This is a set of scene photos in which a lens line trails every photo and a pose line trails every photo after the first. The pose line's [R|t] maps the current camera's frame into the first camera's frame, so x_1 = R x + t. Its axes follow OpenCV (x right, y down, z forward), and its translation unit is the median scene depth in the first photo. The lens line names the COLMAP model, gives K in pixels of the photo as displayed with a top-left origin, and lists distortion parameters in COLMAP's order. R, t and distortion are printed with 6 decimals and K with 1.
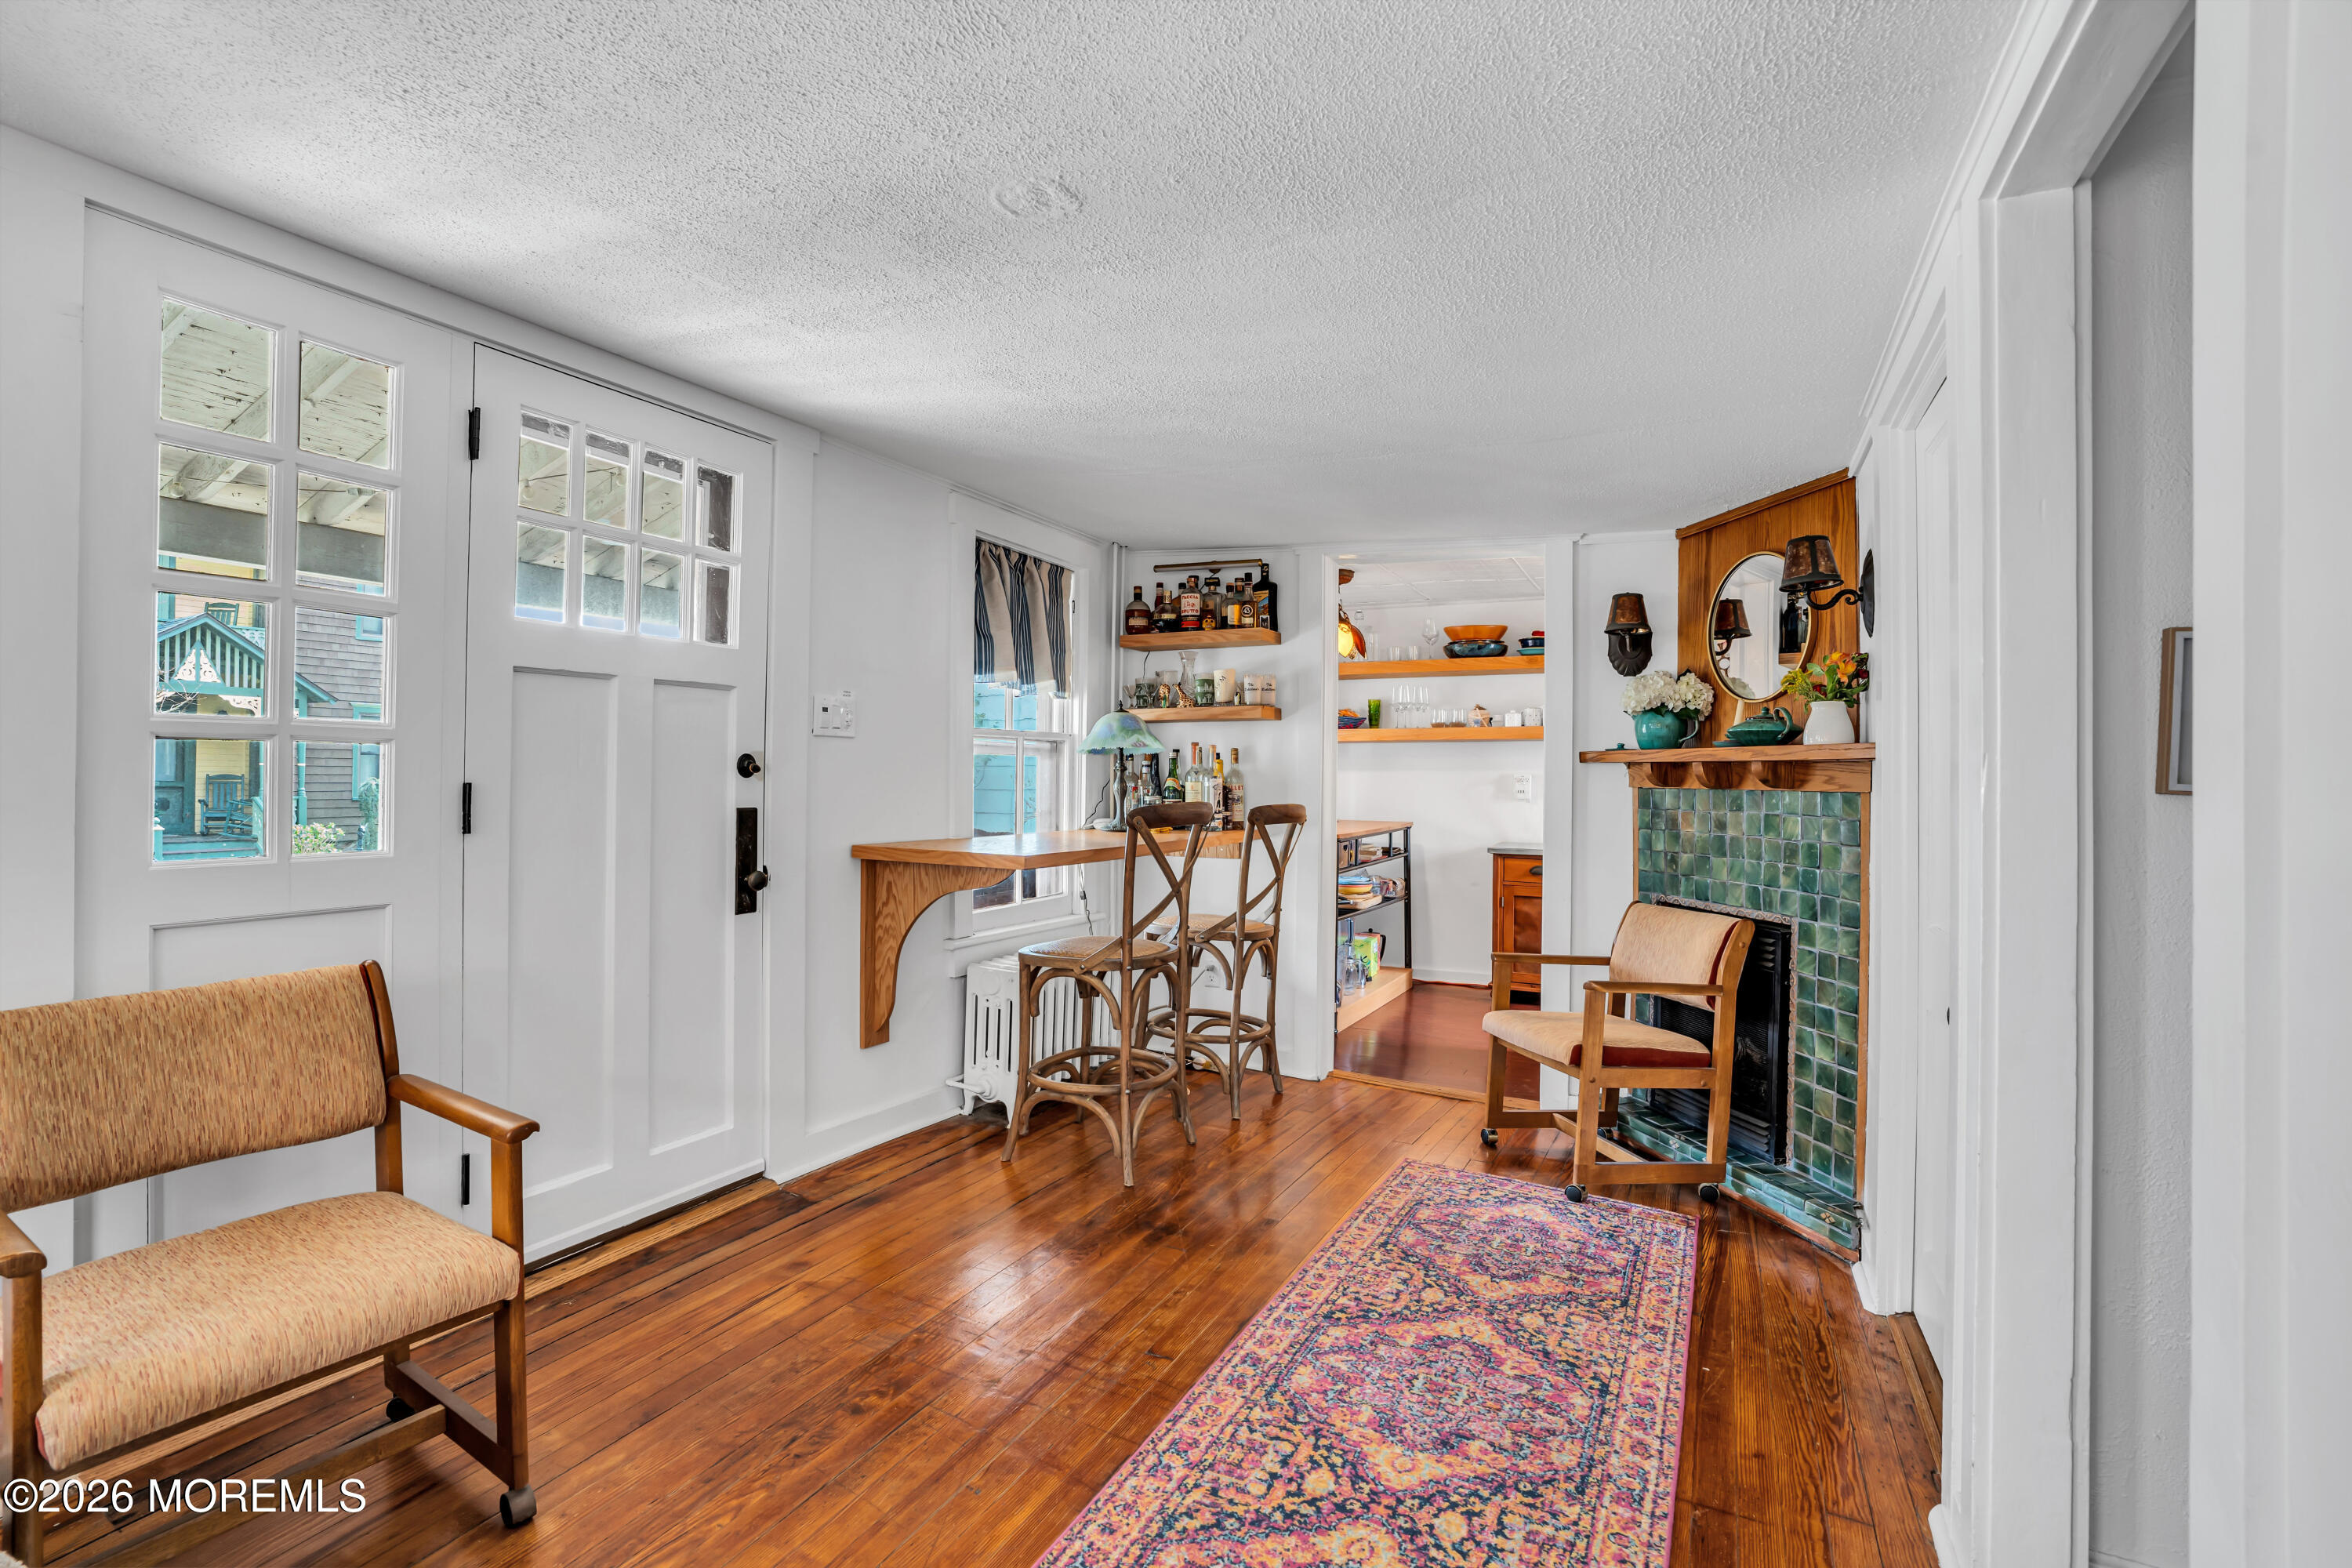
lens RADIAL K [[1096.6, 0, 1176.0], [0, 1096.6, 784.0], [0, 0, 1]] dist [-0.000760, 0.000124]
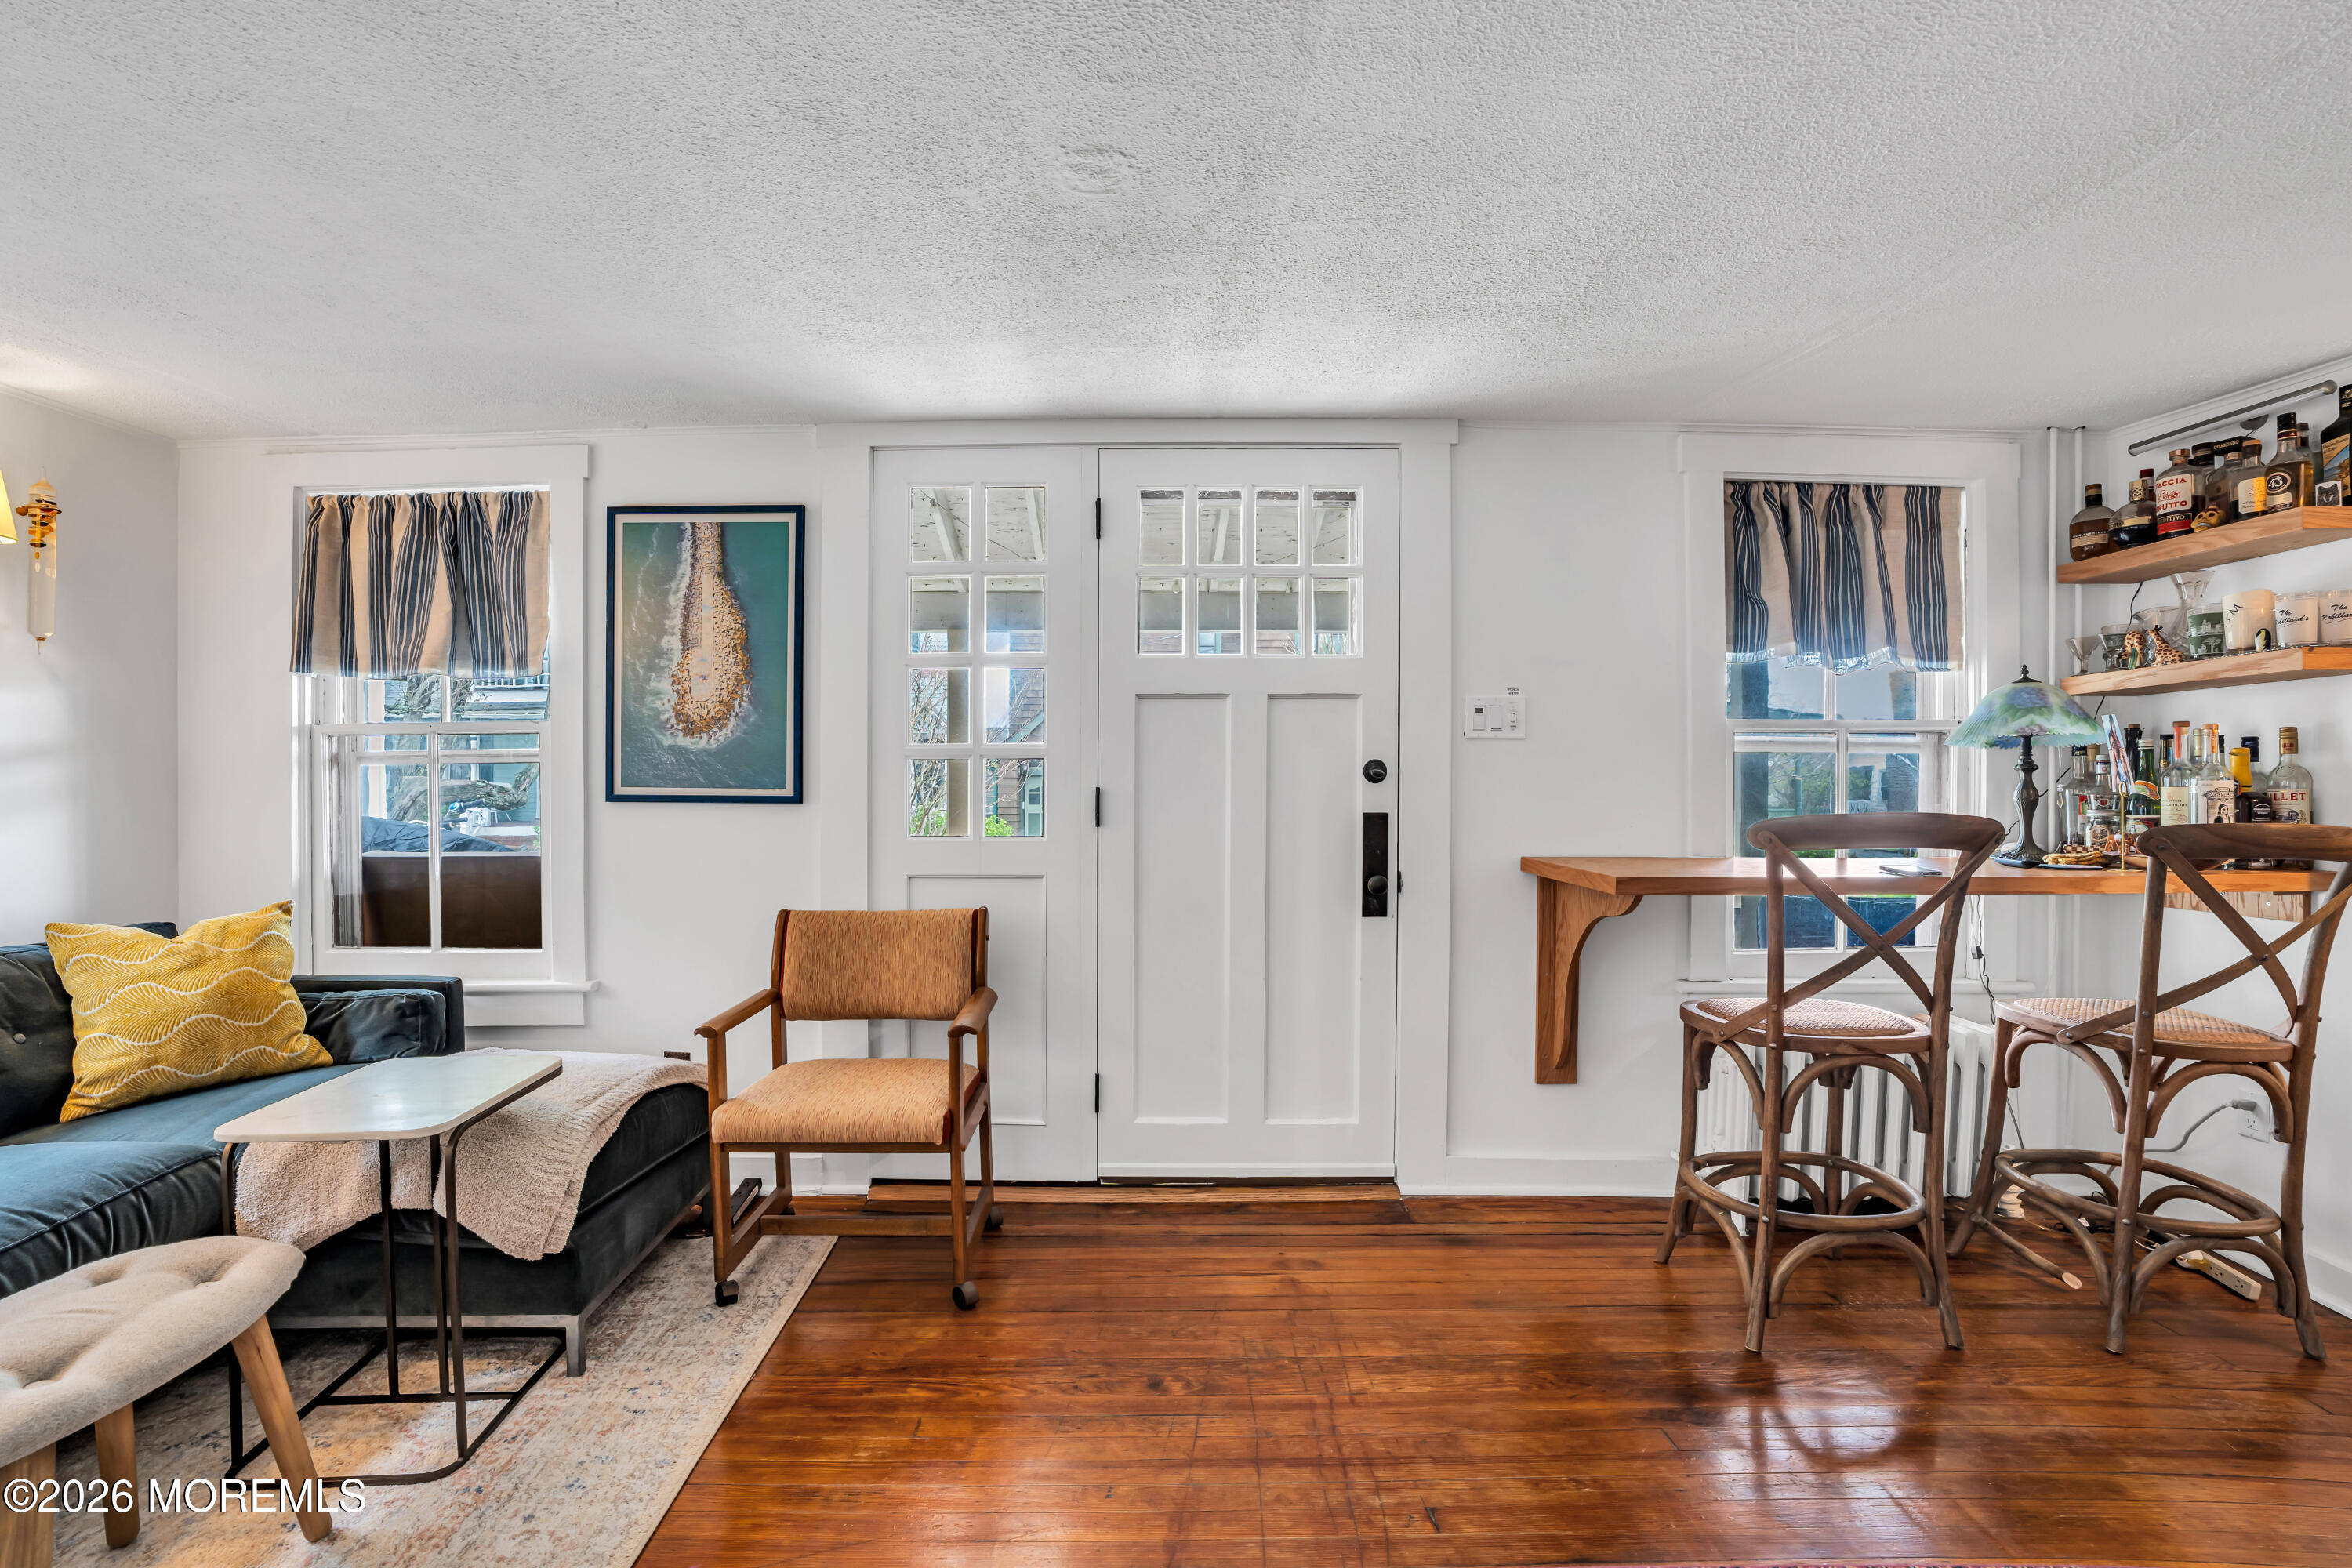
lens RADIAL K [[1125.5, 0, 1169.0], [0, 1125.5, 790.9], [0, 0, 1]] dist [-0.001058, 0.000744]
pose [[0.493171, -0.010151, -0.869873, 0.357734], [-0.003615, 0.999899, -0.013718, 0.014054], [0.869925, 0.009910, 0.493085, 0.268970]]
